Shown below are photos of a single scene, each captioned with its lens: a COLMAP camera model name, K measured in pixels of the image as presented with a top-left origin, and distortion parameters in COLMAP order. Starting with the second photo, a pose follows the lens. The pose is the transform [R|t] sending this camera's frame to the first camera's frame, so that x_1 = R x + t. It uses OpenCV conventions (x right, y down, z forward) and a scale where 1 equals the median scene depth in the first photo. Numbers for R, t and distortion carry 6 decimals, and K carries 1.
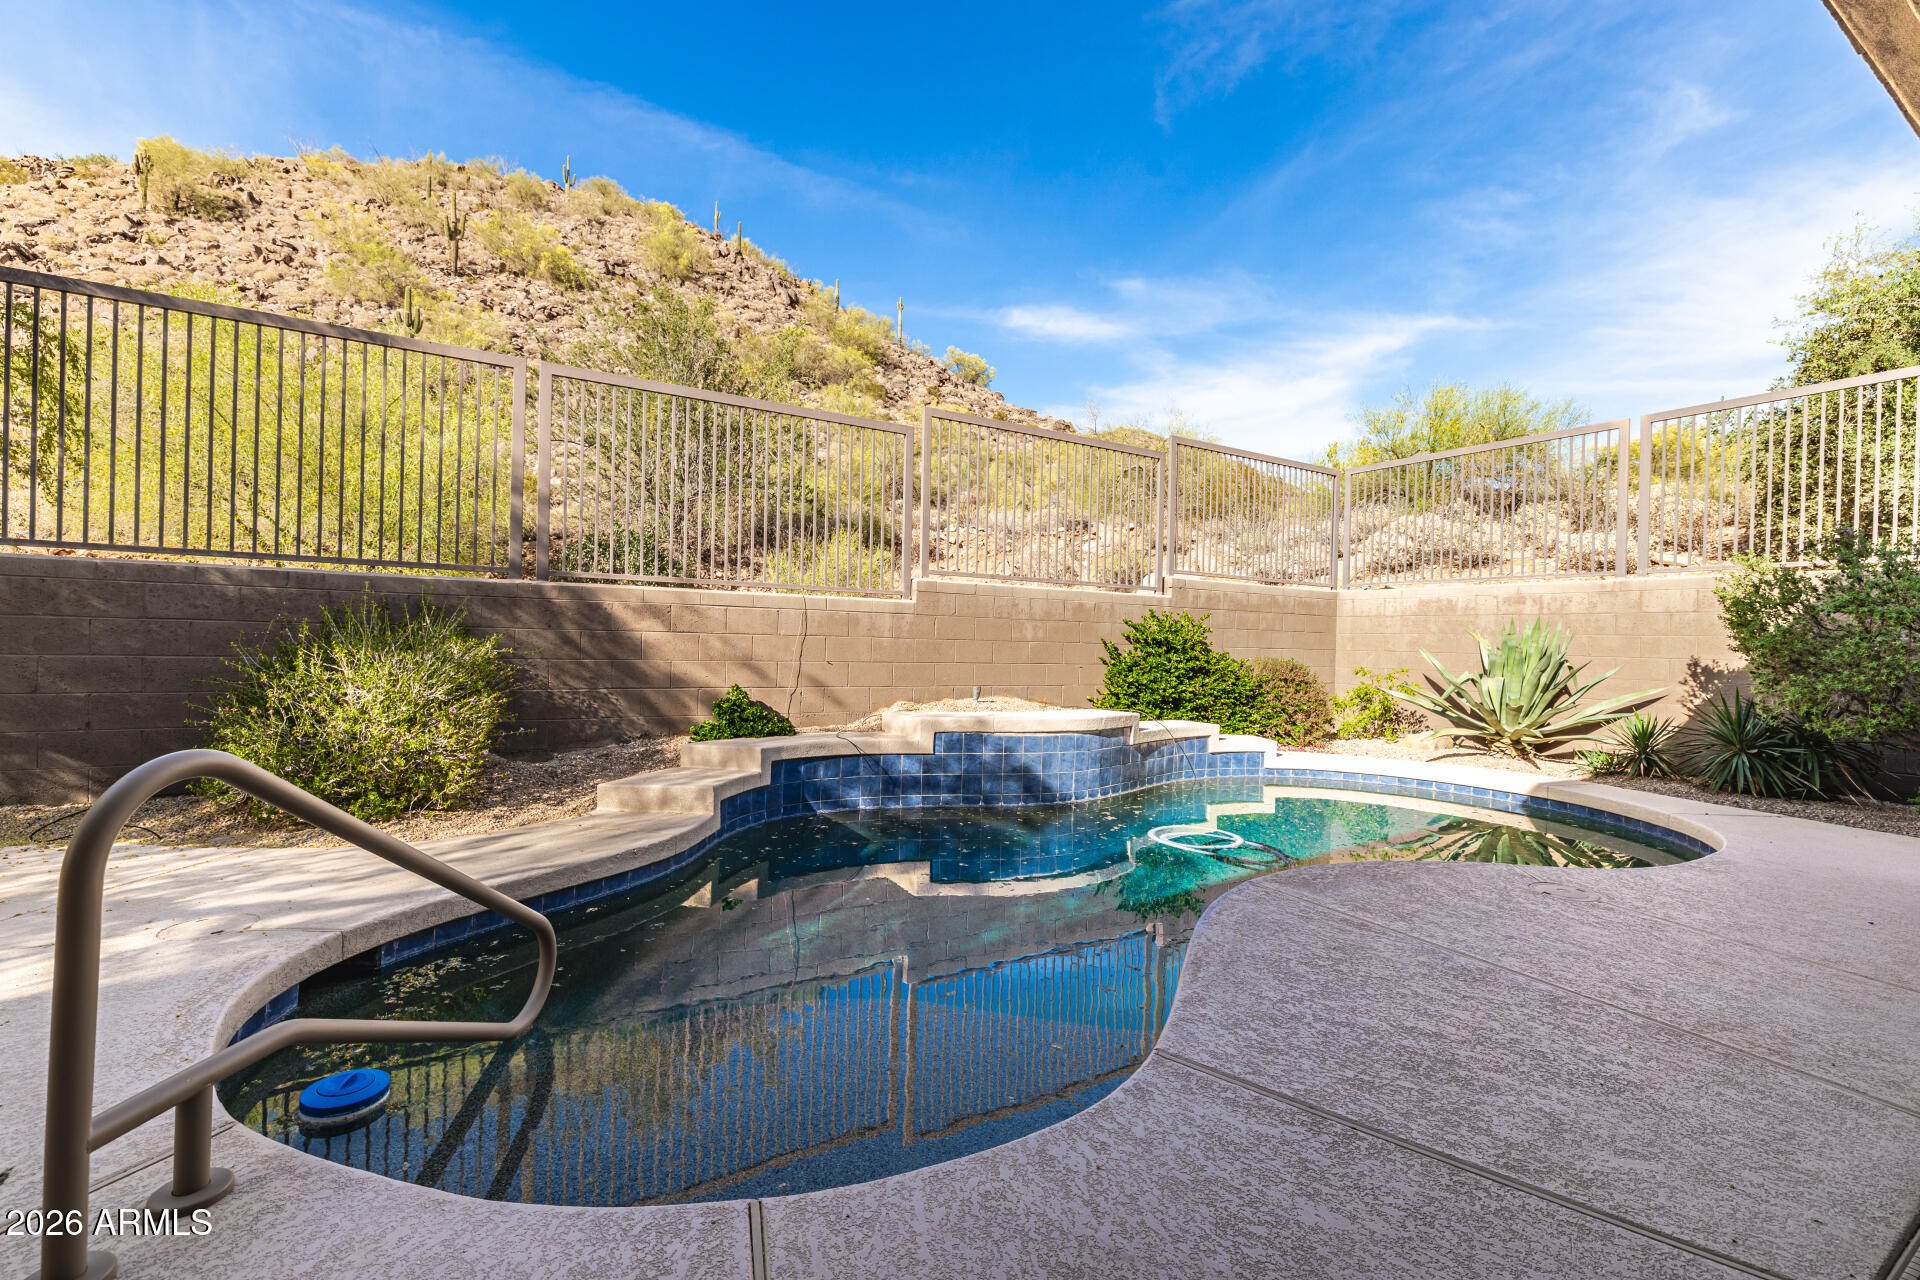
lens RADIAL K [[832.6, 0, 961.1], [0, 832.6, 643.9], [0, 0, 1]] dist [-0.001288, 0.000730]
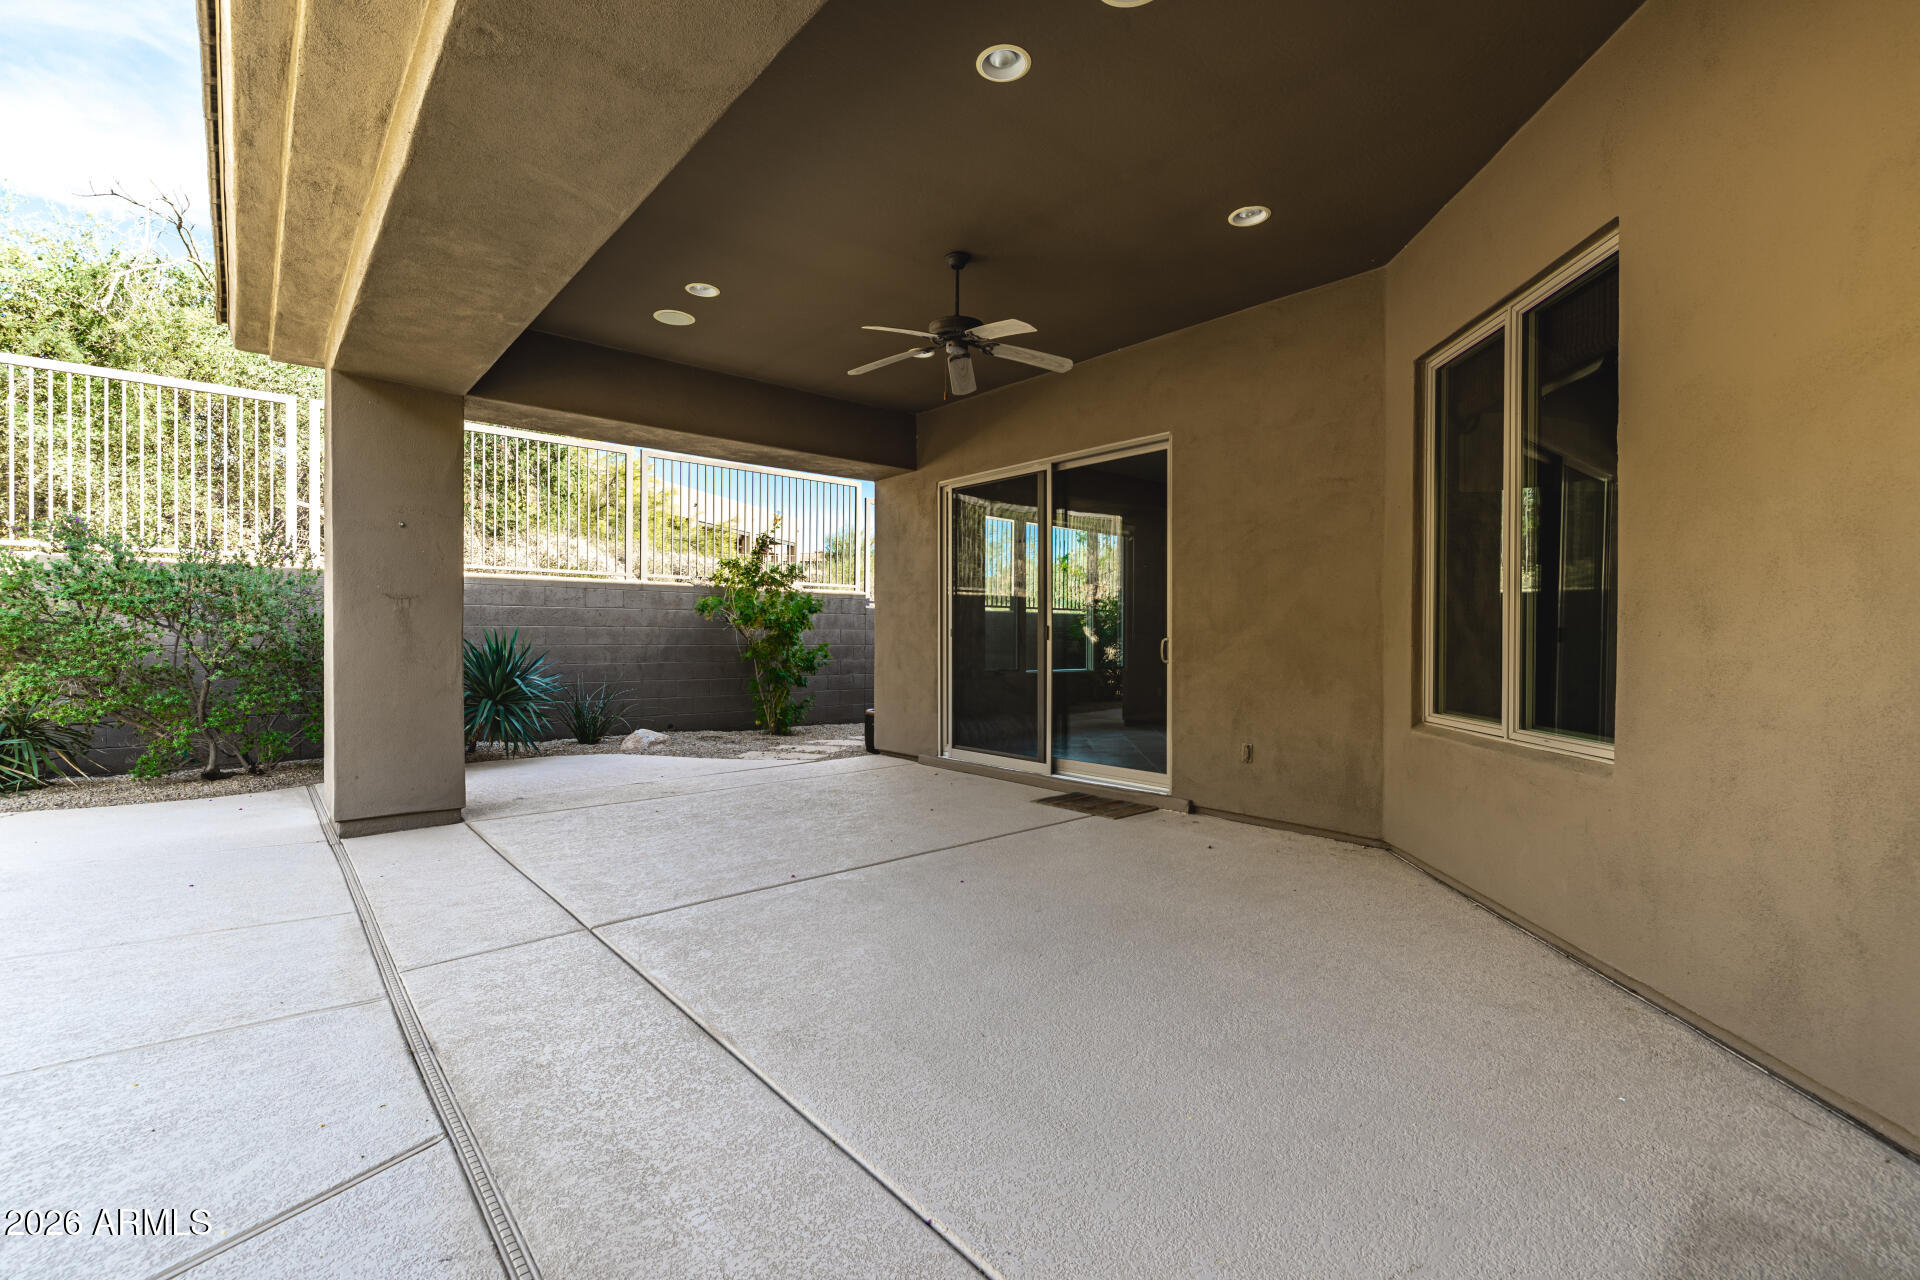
lens RADIAL K [[832.6, 0, 960.0], [0, 832.6, 639.0], [0, 0, 1]] dist [-0.001288, 0.000730]
pose [[-0.152553, -0.029758, 0.987847, -0.087563], [-0.001503, 0.999552, 0.029879, -0.017579], [-0.988294, 0.003073, -0.152530, 0.072943]]
